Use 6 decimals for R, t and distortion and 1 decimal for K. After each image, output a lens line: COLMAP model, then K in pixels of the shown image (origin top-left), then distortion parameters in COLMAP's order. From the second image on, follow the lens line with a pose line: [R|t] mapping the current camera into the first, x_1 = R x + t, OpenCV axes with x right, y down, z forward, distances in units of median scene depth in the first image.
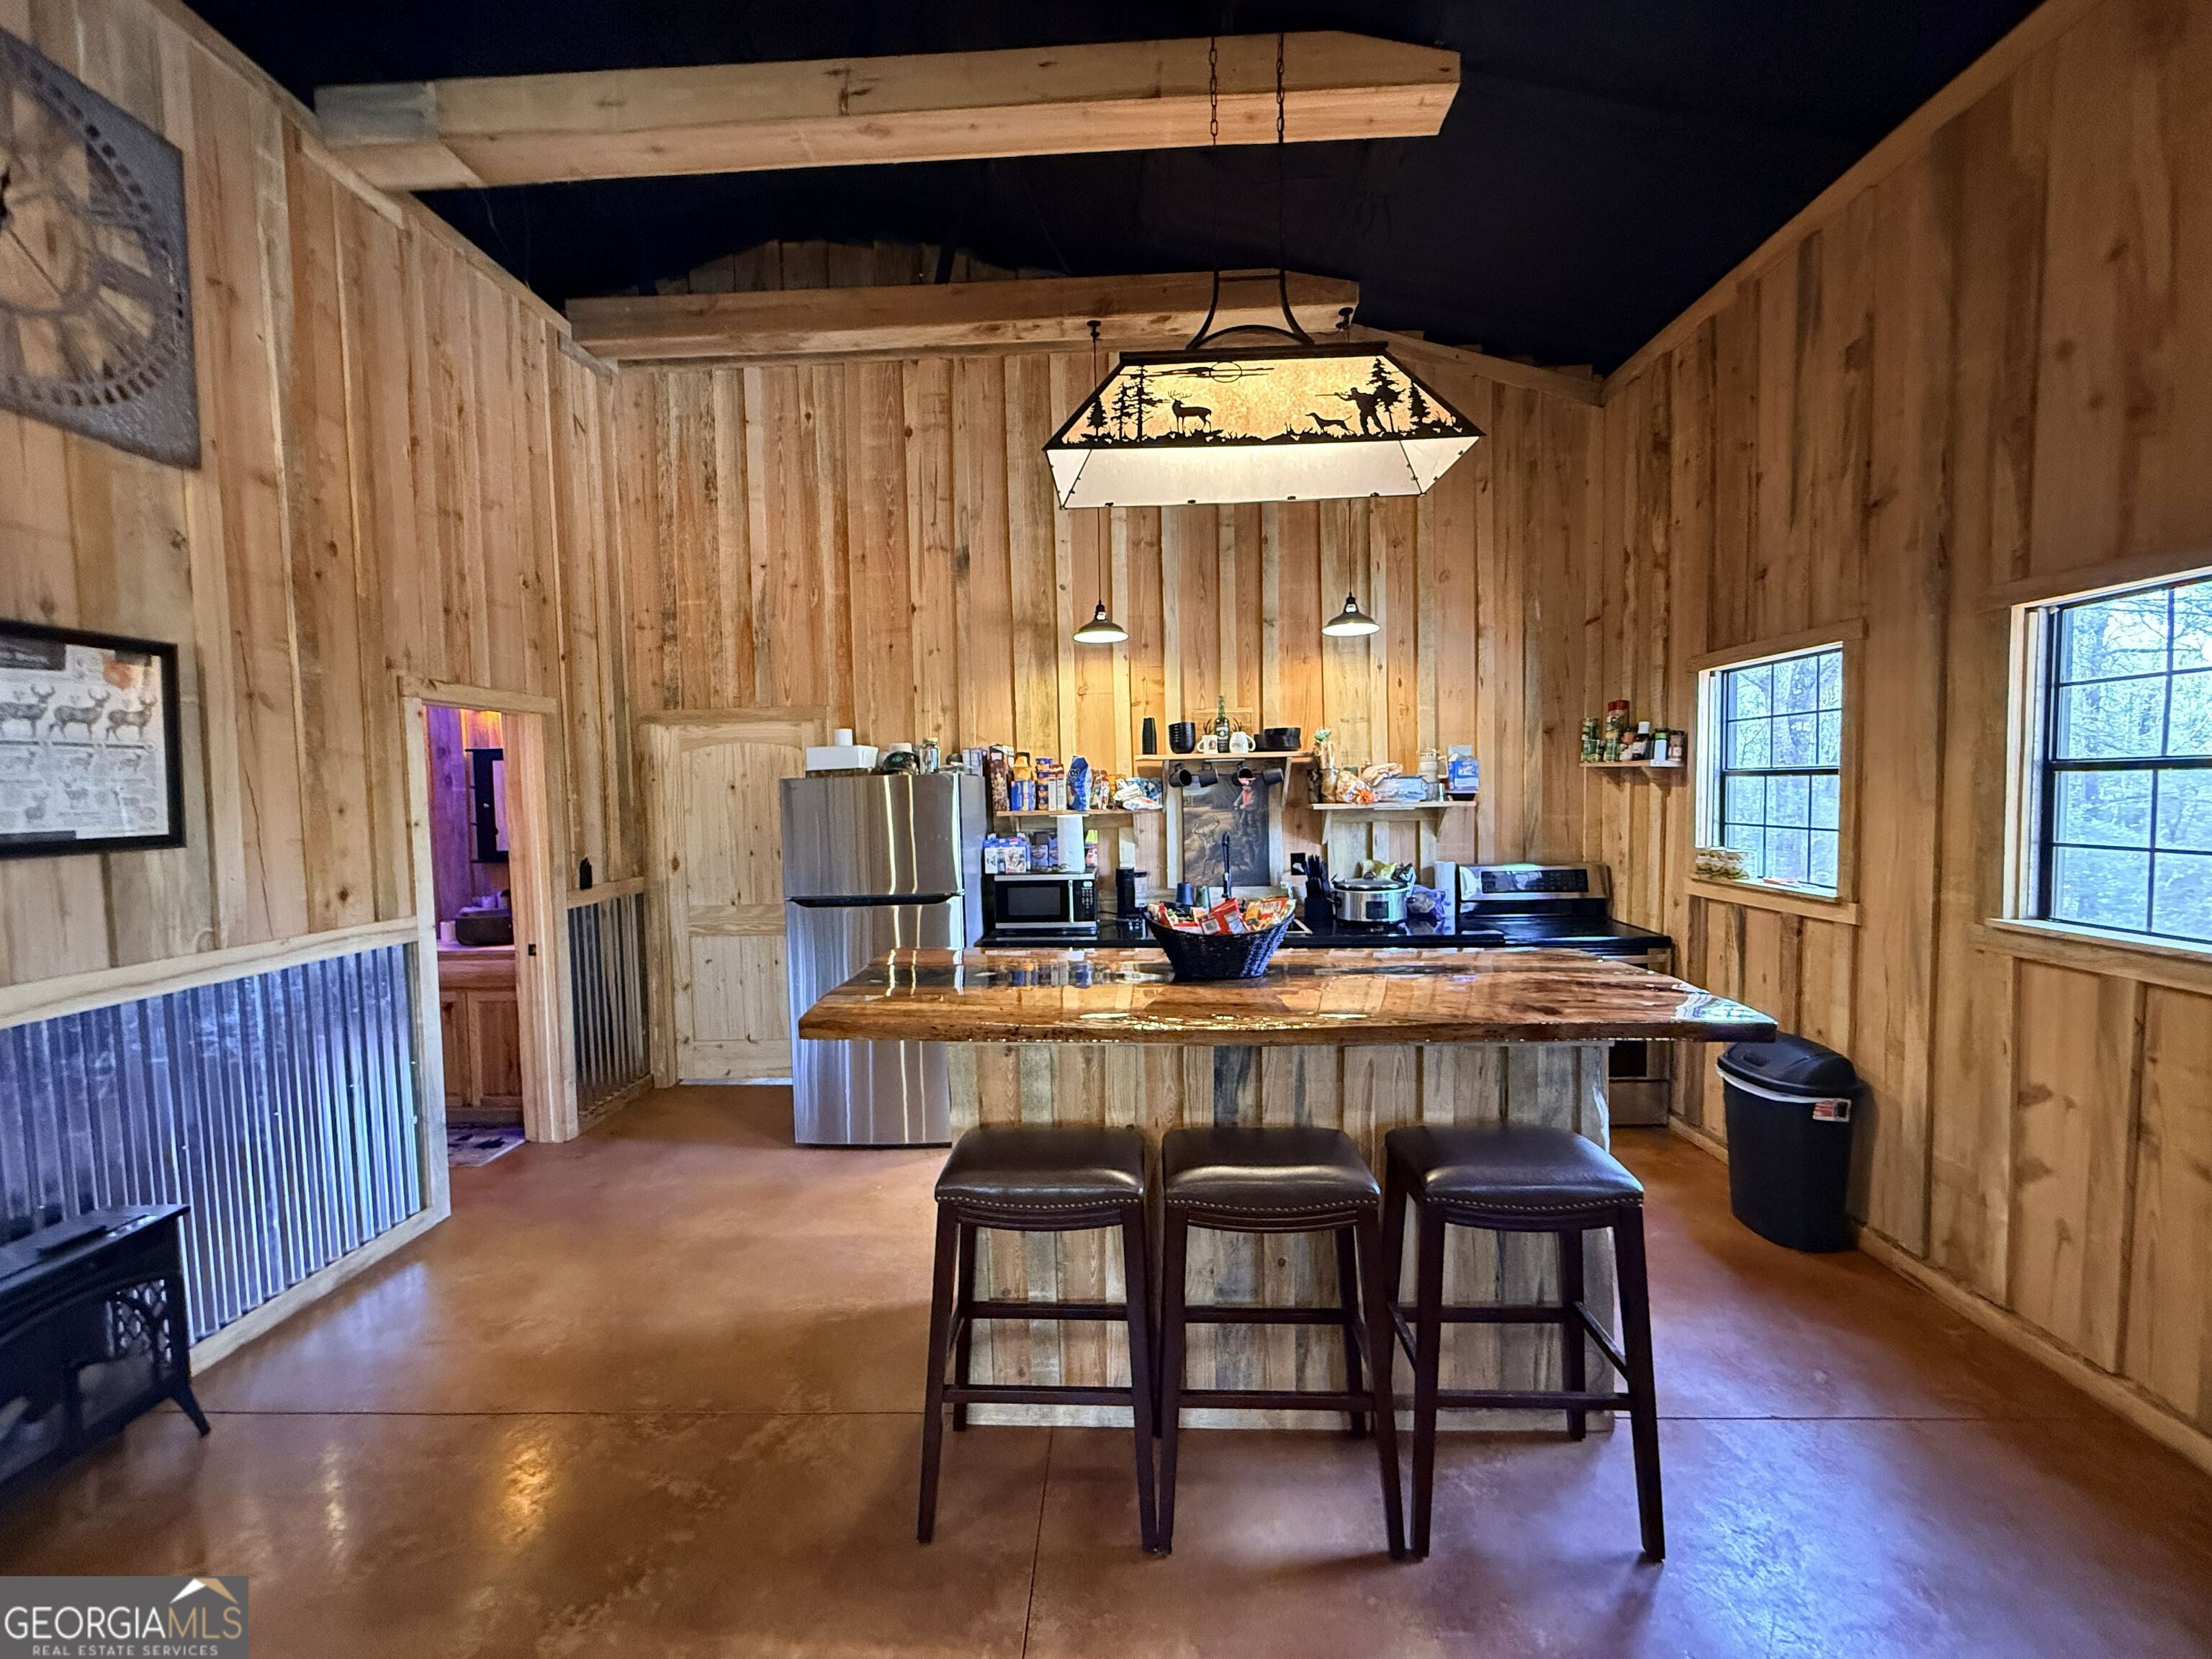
lens RADIAL K [[881.0, 0, 1099.7], [0, 881.0, 825.1], [0, 0, 1]] dist [-0.002267, 0.000305]
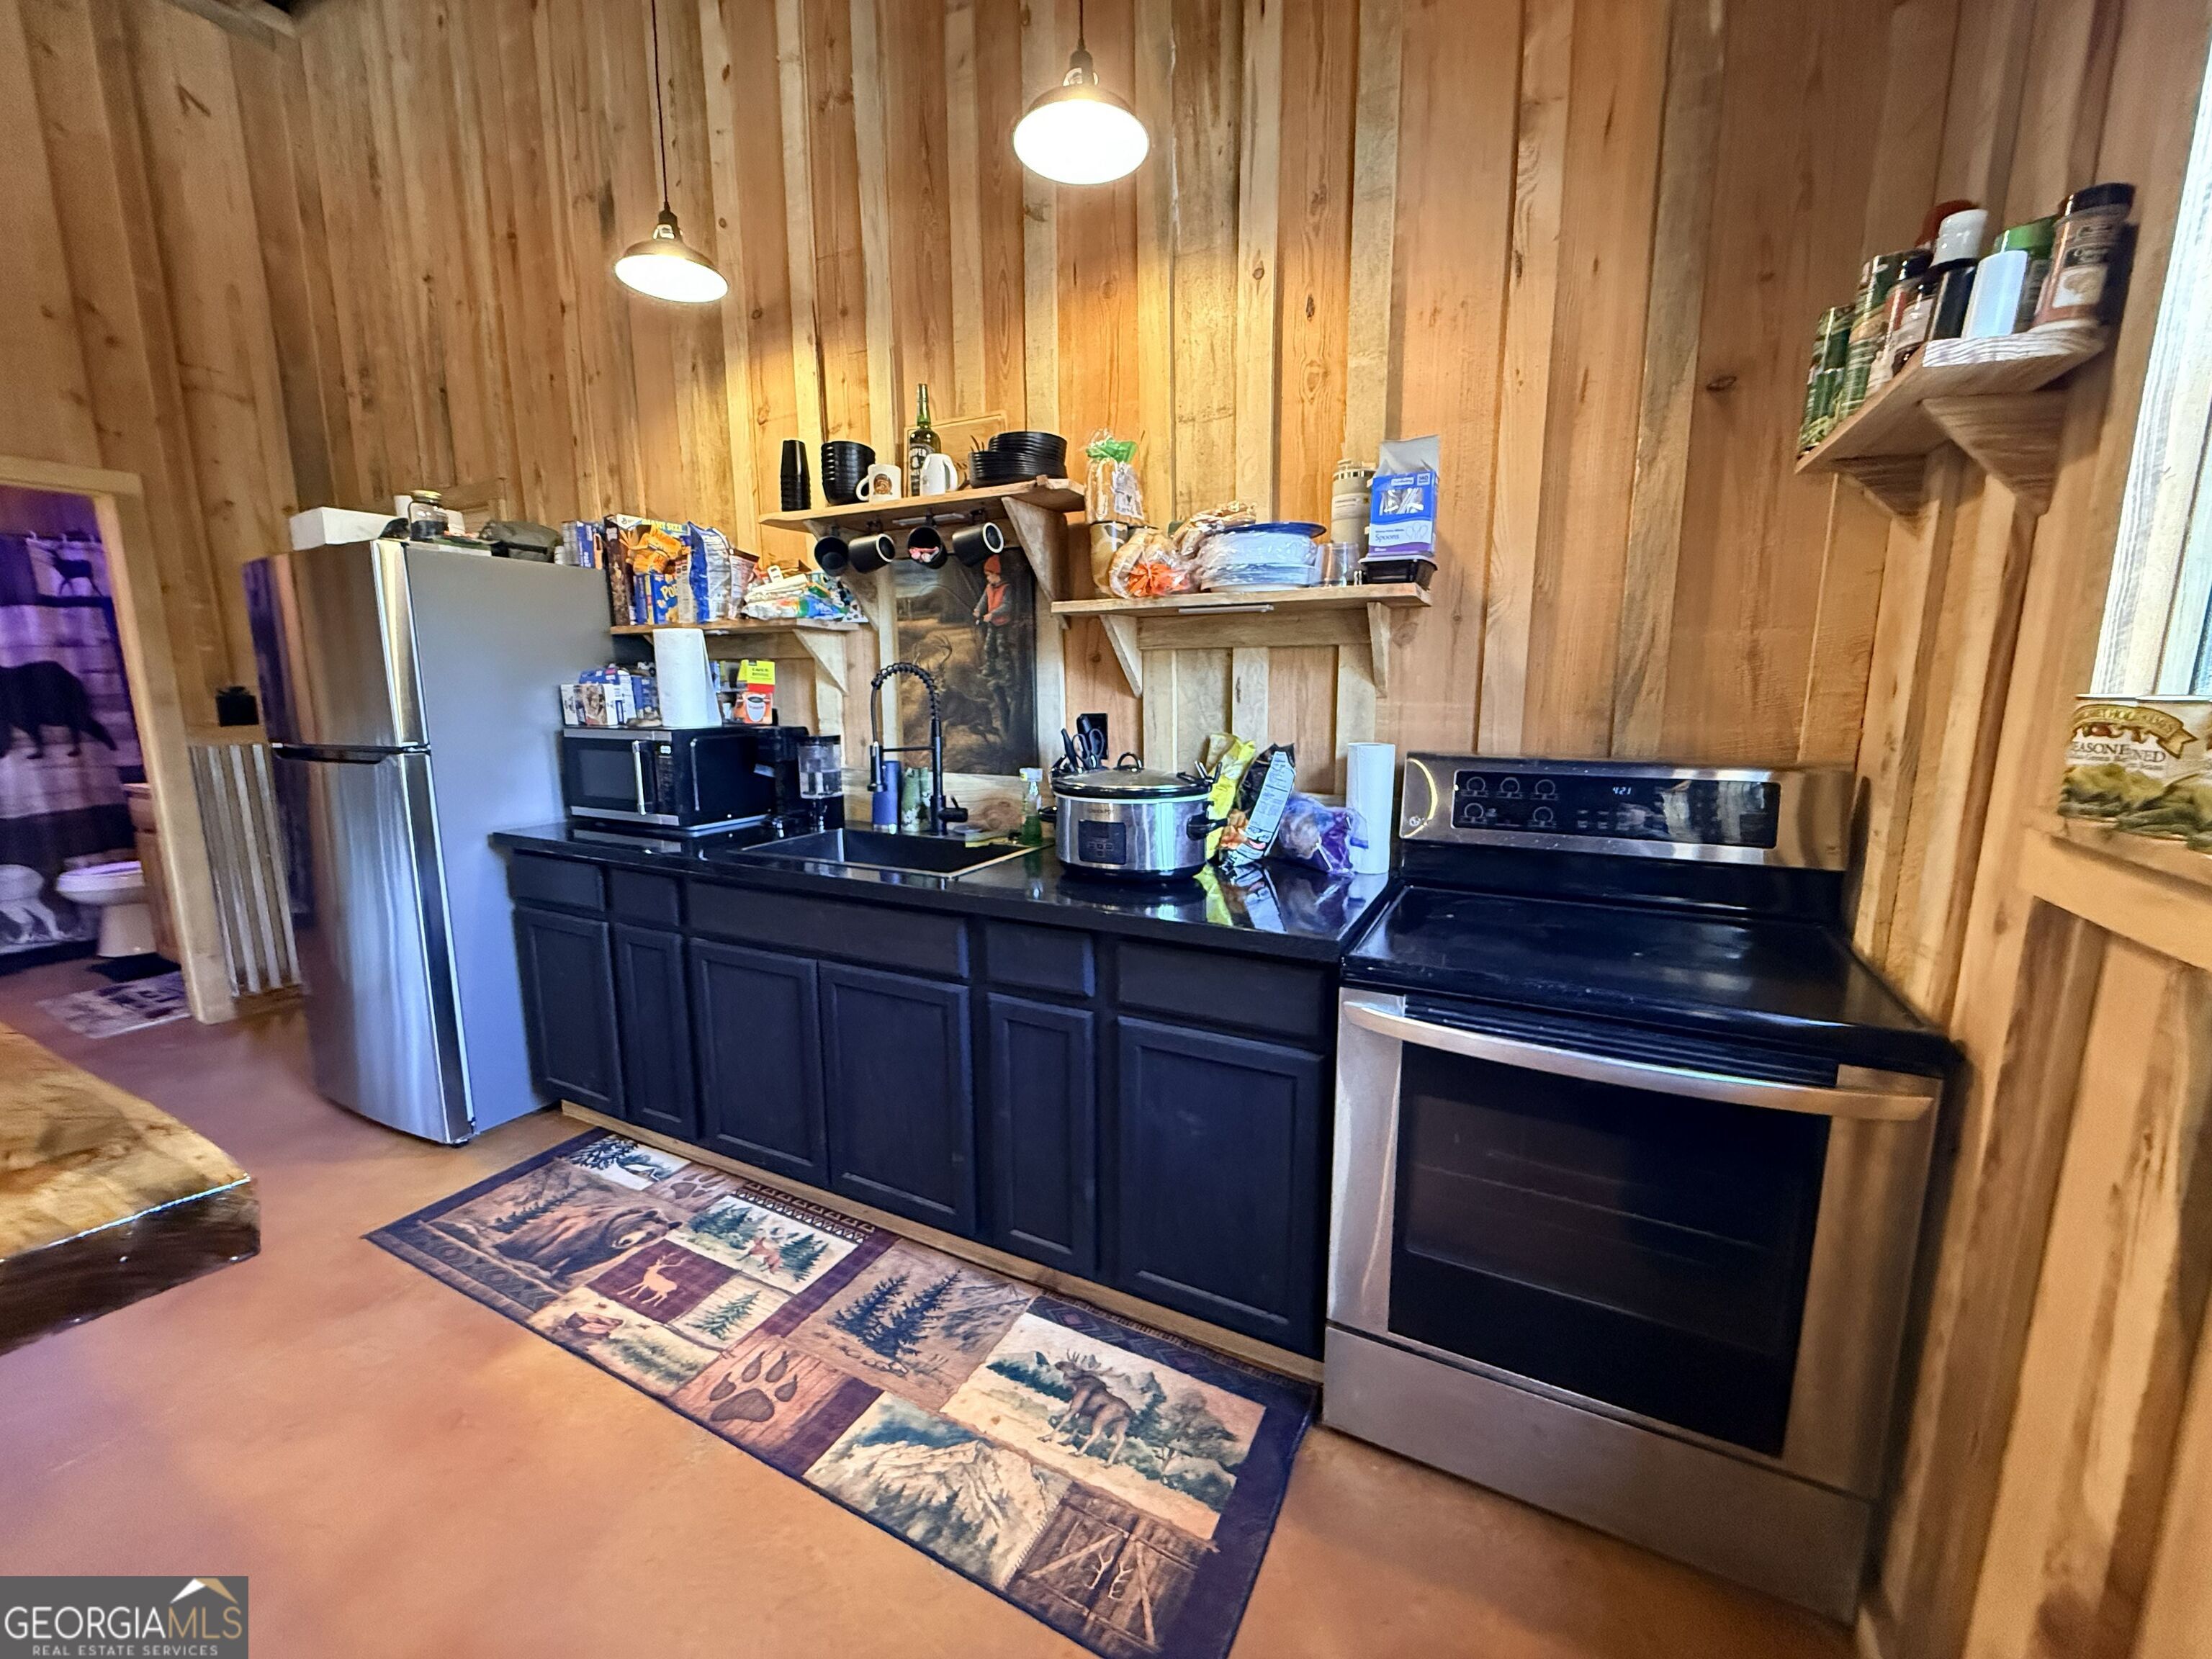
lens RADIAL K [[881.0, 0, 1104.4], [0, 881.0, 825.4], [0, 0, 1]] dist [-0.002267, 0.000305]
pose [[0.904831, 0.085478, -0.417102, 0.526148], [-0.034327, 0.991097, 0.128641, 0.035795], [0.424385, -0.102080, 0.899710, 0.660282]]
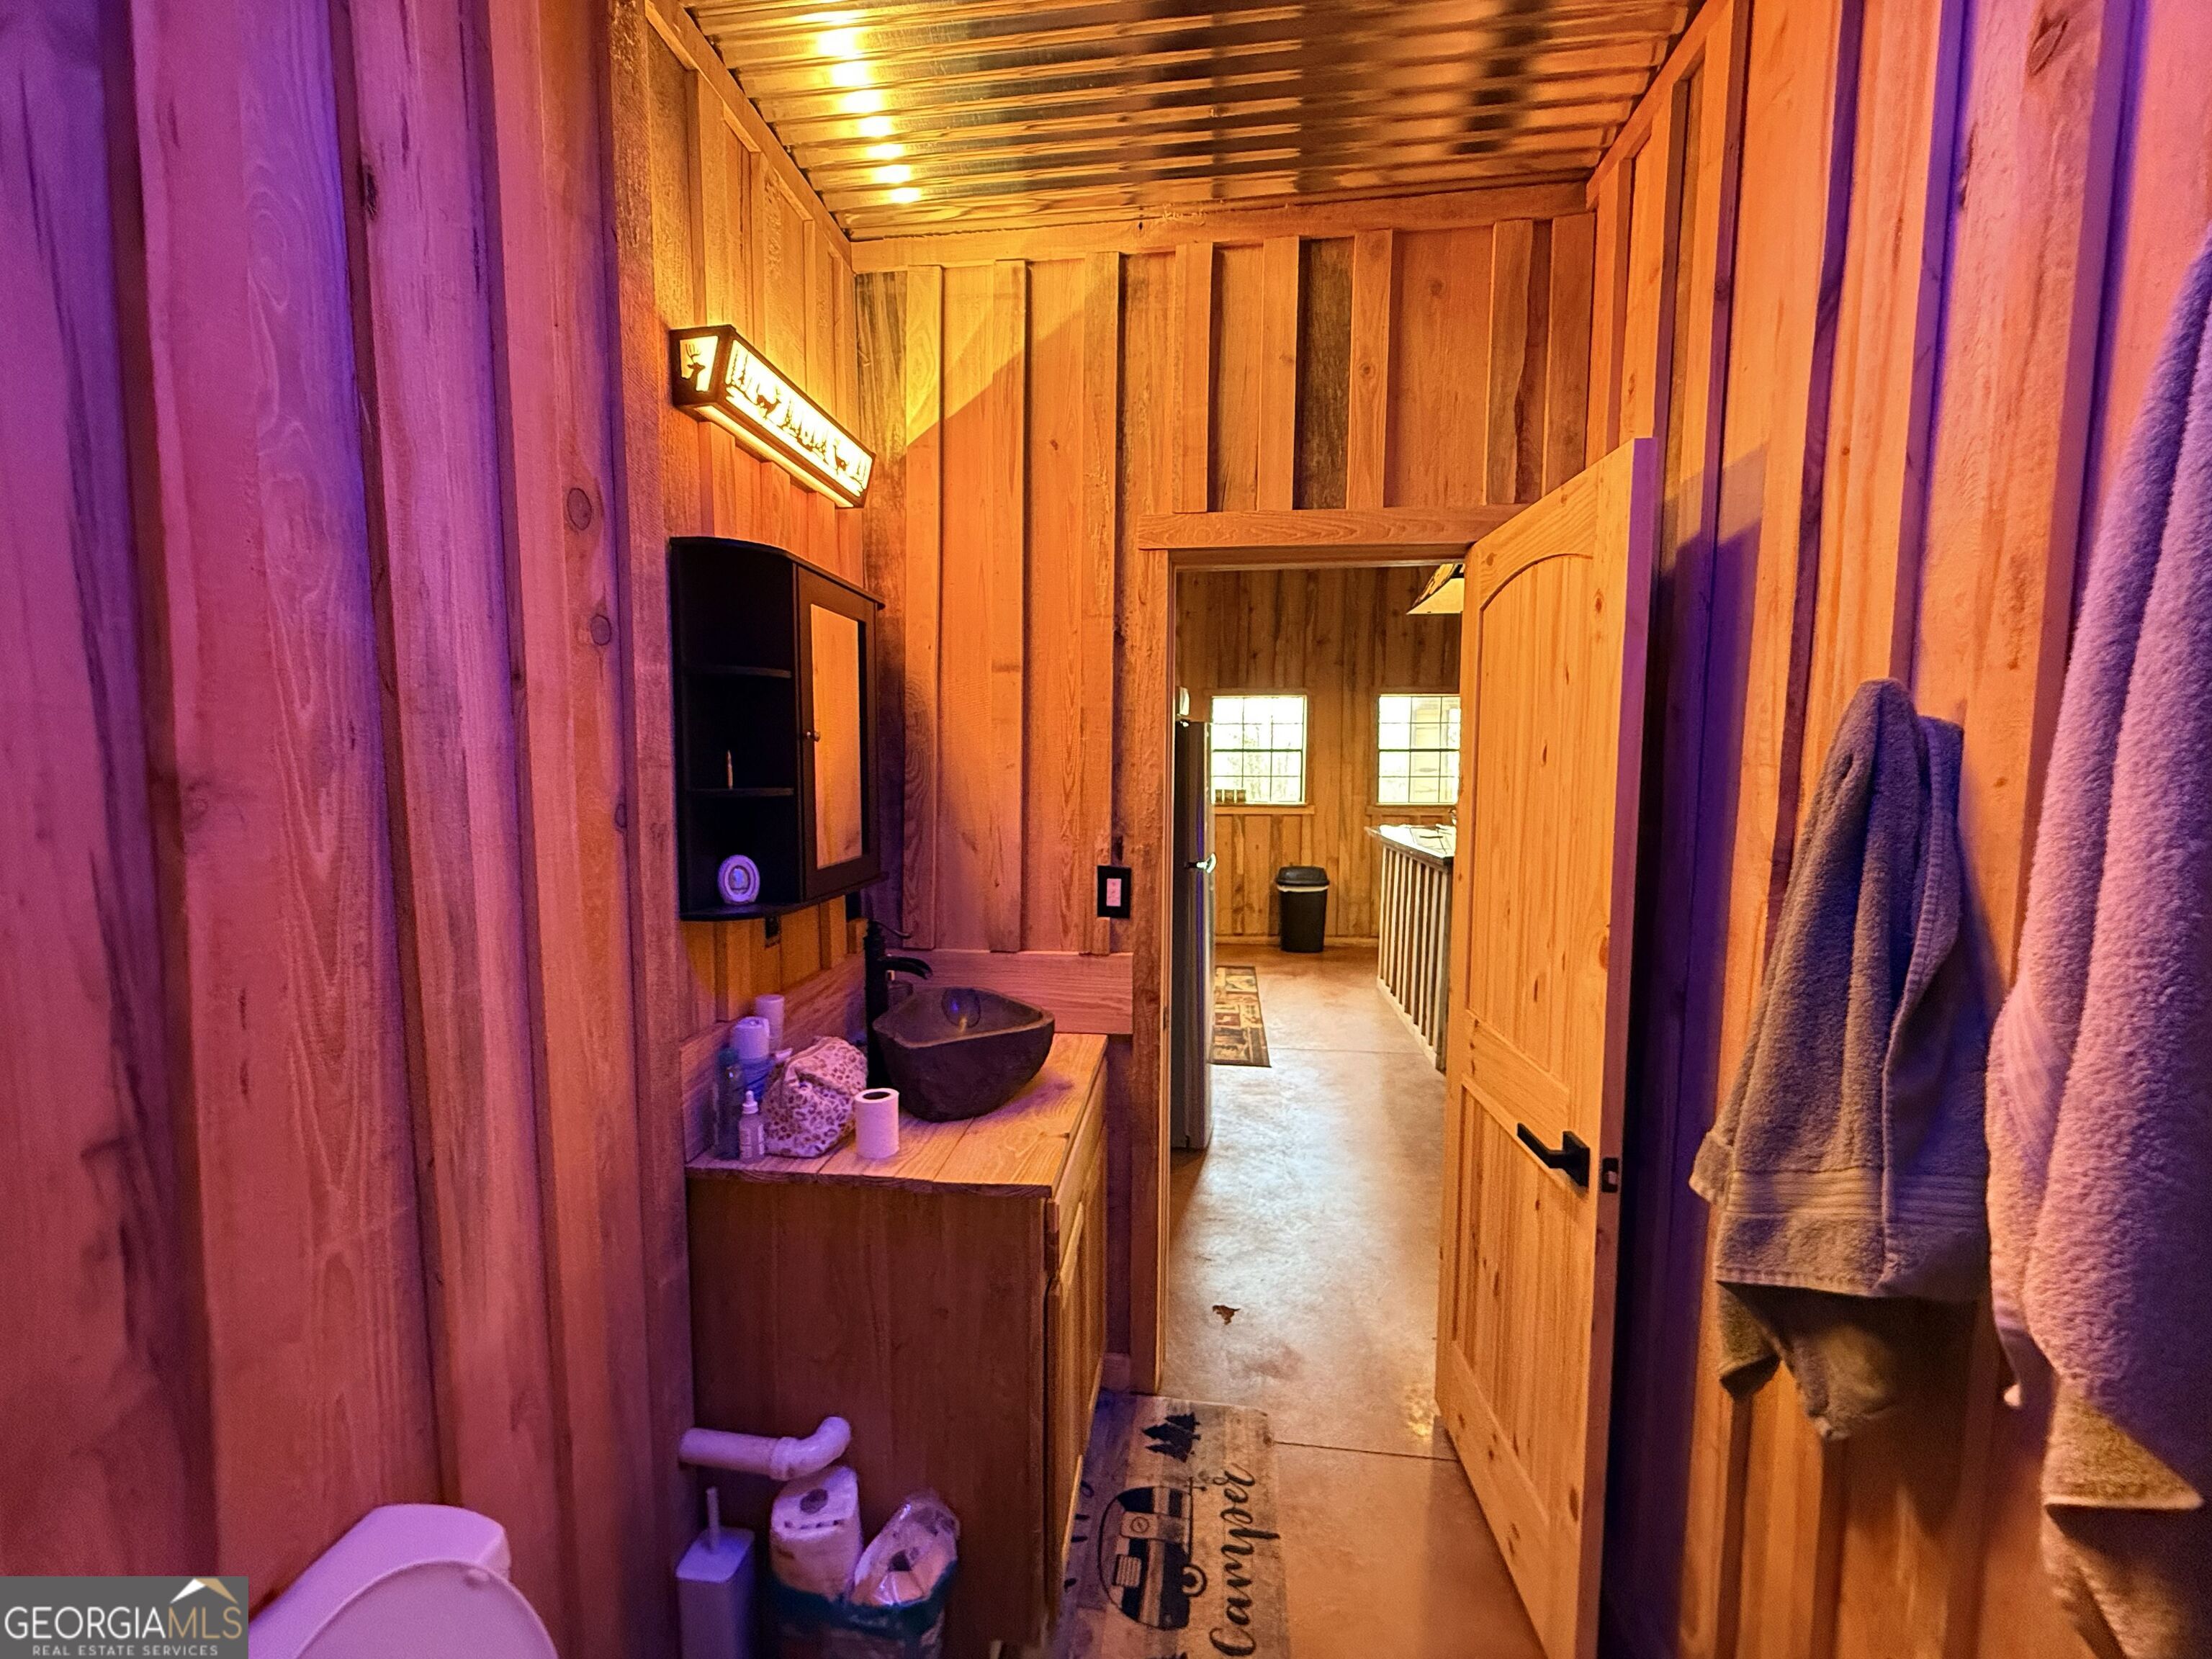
lens RADIAL K [[881.0, 0, 1098.0], [0, 881.0, 822.7], [0, 0, 1]] dist [-0.002267, 0.000305]
pose [[0.095296, -0.051621, 0.994110, -1.219575], [0.043082, 0.997933, 0.047689, -0.002860], [-0.994516, 0.038283, 0.097323, 1.027835]]
